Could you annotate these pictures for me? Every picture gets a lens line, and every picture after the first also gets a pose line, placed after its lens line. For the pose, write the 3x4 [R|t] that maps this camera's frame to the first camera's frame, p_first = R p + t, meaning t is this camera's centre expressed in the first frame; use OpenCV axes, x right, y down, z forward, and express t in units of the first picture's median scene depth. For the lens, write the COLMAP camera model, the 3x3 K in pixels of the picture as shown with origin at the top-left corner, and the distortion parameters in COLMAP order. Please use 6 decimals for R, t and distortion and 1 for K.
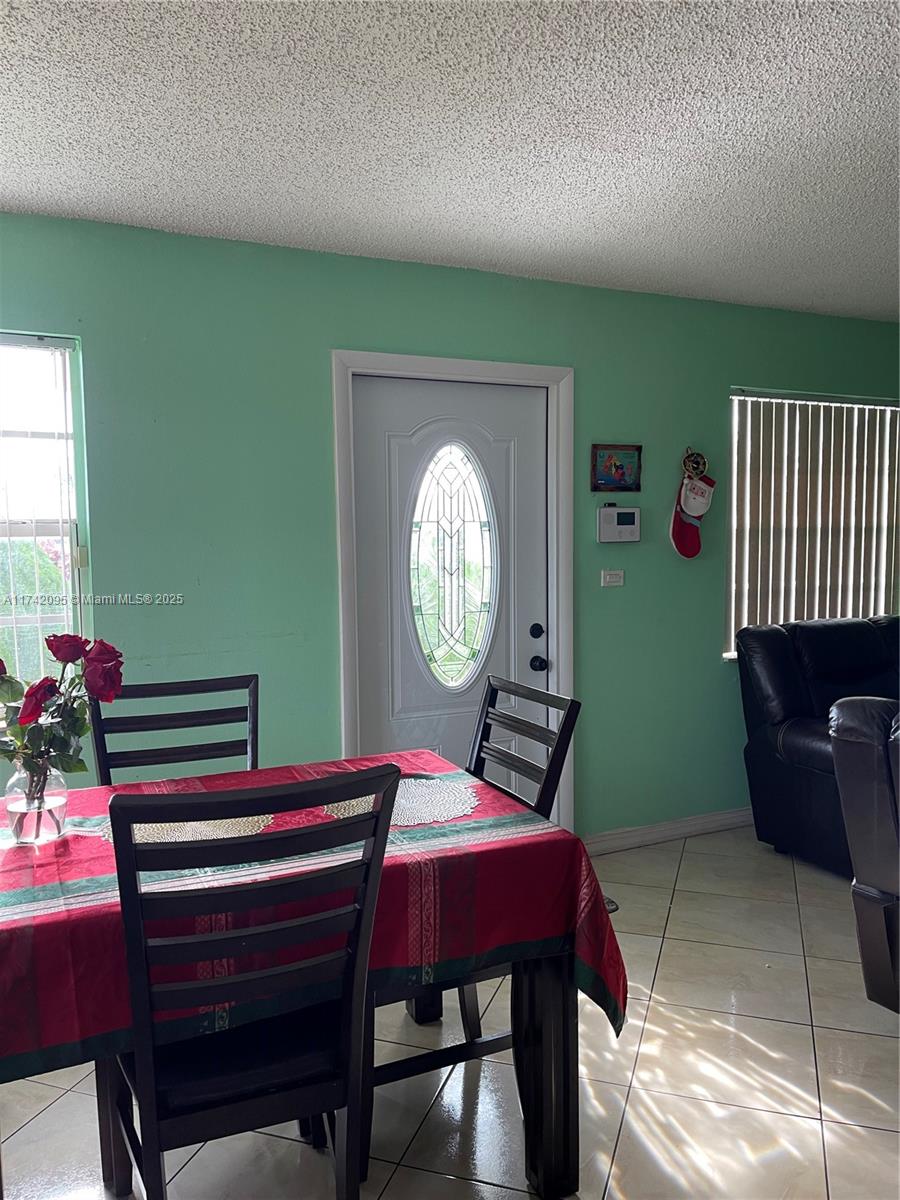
lens RADIAL K [[876.4, 0, 446.6], [0, 876.4, 618.1], [0, 0, 1]] dist [0.032479, -0.003191]
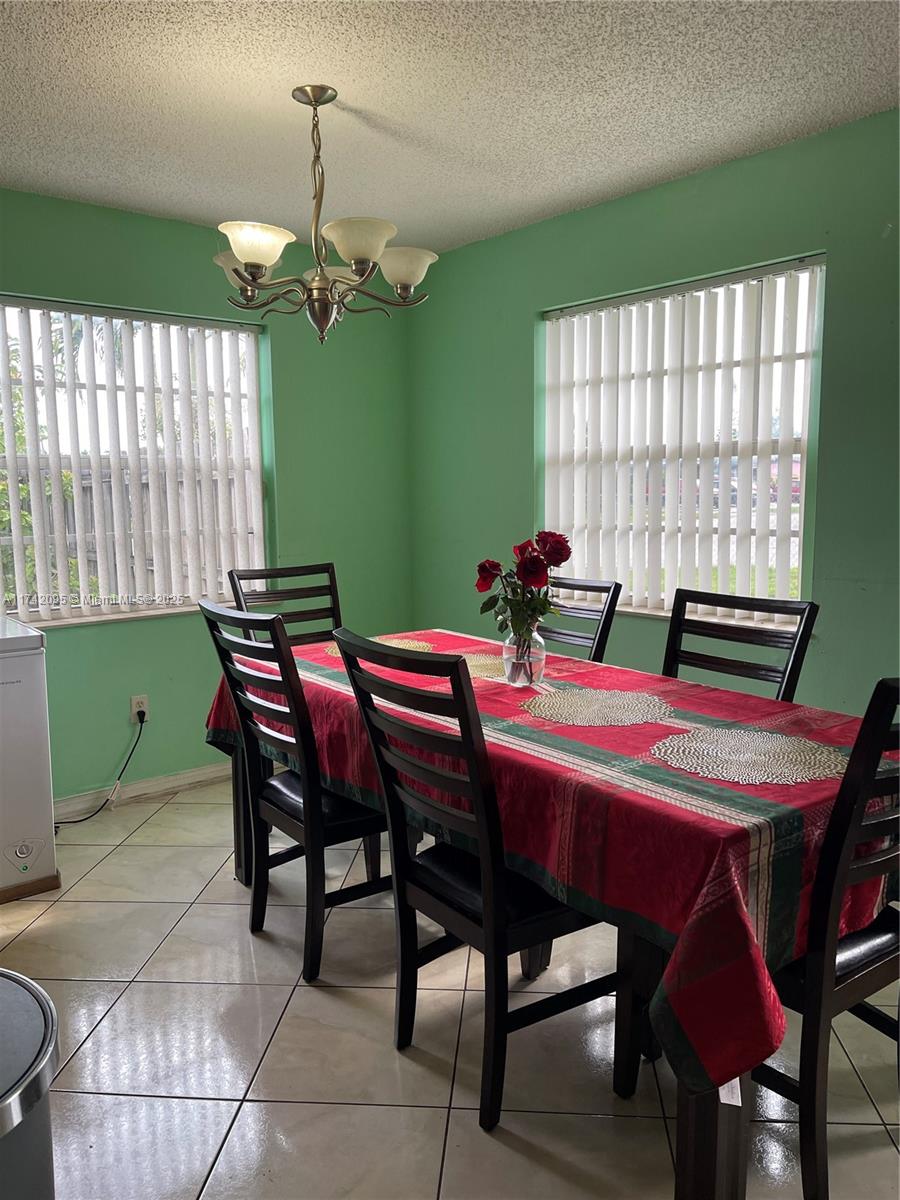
lens RADIAL K [[914.0, 0, 454.3], [0, 914.0, 590.1], [0, 0, 1]] dist [0.029225, -0.002595]
pose [[0.265142, 0.127508, -0.955741, 0.386218], [-0.081515, 0.990633, 0.109549, -0.013691], [0.960758, 0.048861, 0.273052, 0.259314]]
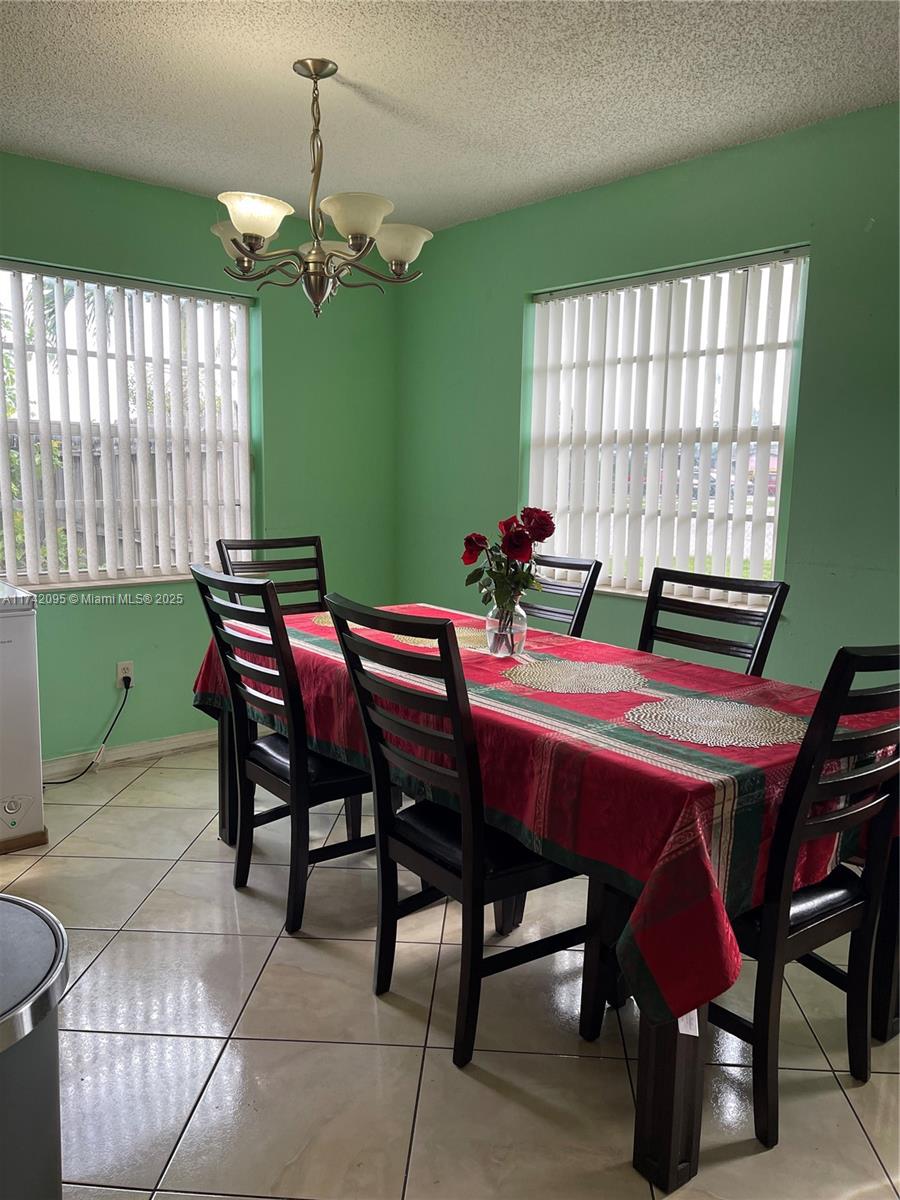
lens RADIAL K [[912.3, 0, 454.9], [0, 912.3, 601.5], [0, 0, 1]] dist [0.038414, -0.026391]
pose [[0.284025, 0.162929, -0.944873, 0.406231], [-0.111005, 0.984418, 0.136381, -0.006515], [0.952370, 0.066150, 0.297685, 0.248983]]
